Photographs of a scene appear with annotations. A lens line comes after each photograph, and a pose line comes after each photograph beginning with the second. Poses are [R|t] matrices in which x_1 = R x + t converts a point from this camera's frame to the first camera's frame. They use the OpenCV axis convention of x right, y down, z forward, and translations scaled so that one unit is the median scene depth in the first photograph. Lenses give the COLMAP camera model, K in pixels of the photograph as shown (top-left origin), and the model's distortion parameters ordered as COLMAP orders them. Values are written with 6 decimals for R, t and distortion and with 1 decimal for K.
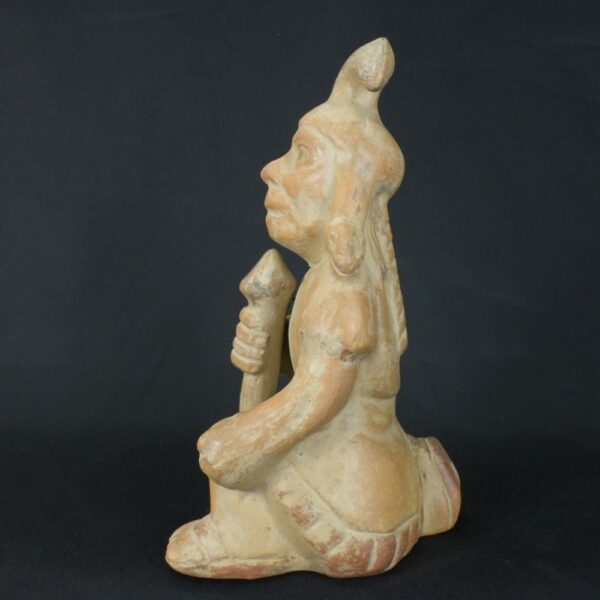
lens RADIAL K [[751.6, 0, 300.0], [0, 751.6, 300.0], [0, 0, 1]] dist [0.009755, 0.006693]
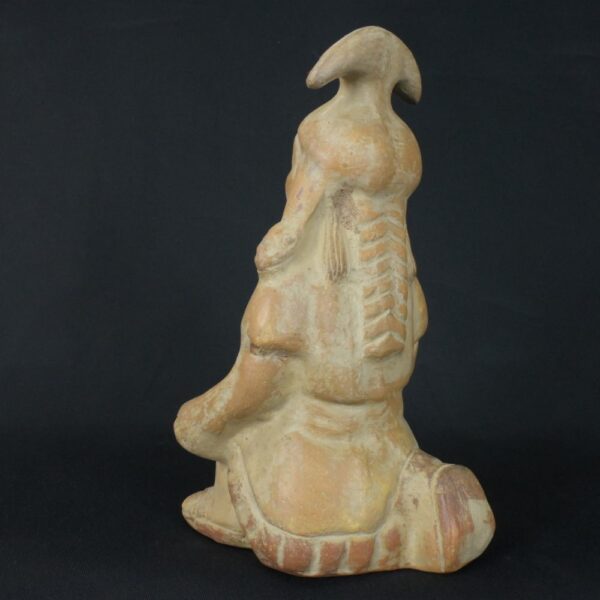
lens RADIAL K [[751.6, 0, 300.0], [0, 751.6, 300.0], [0, 0, 1]] dist [0.009755, 0.006693]
pose [[0.678811, 0.062167, -0.731677, 0.816510], [-0.065737, 0.997554, 0.023770, -0.021870], [0.731365, 0.031963, 0.681237, 0.319144]]
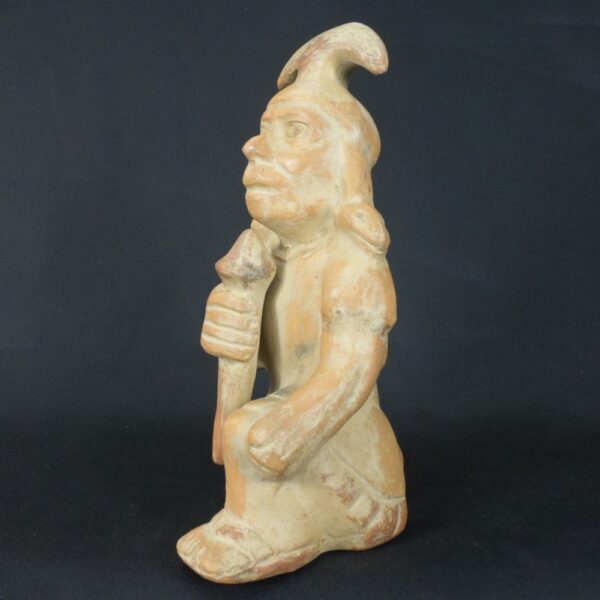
lens RADIAL K [[751.6, 0, 300.0], [0, 751.6, 300.0], [0, 0, 1]] dist [0.009755, 0.006693]
pose [[0.846767, -0.050076, 0.529602, -0.552209], [0.043187, 0.998744, 0.025386, 0.000658], [-0.530208, 0.001375, 0.847866, 0.179922]]
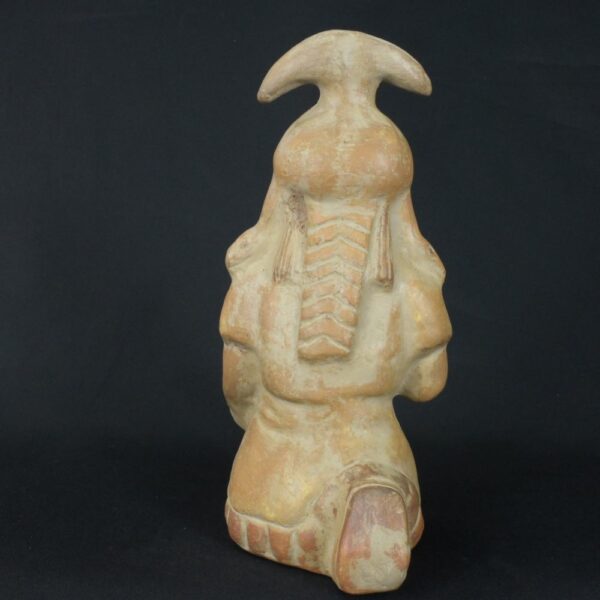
lens RADIAL K [[751.6, 0, 300.0], [0, 751.6, 300.0], [0, 0, 1]] dist [0.009755, 0.006693]
pose [[-0.080194, 0.089403, -0.992762, 1.165860], [-0.084199, 0.991802, 0.096118, -0.106198], [0.993217, 0.091298, -0.072009, 1.142516]]
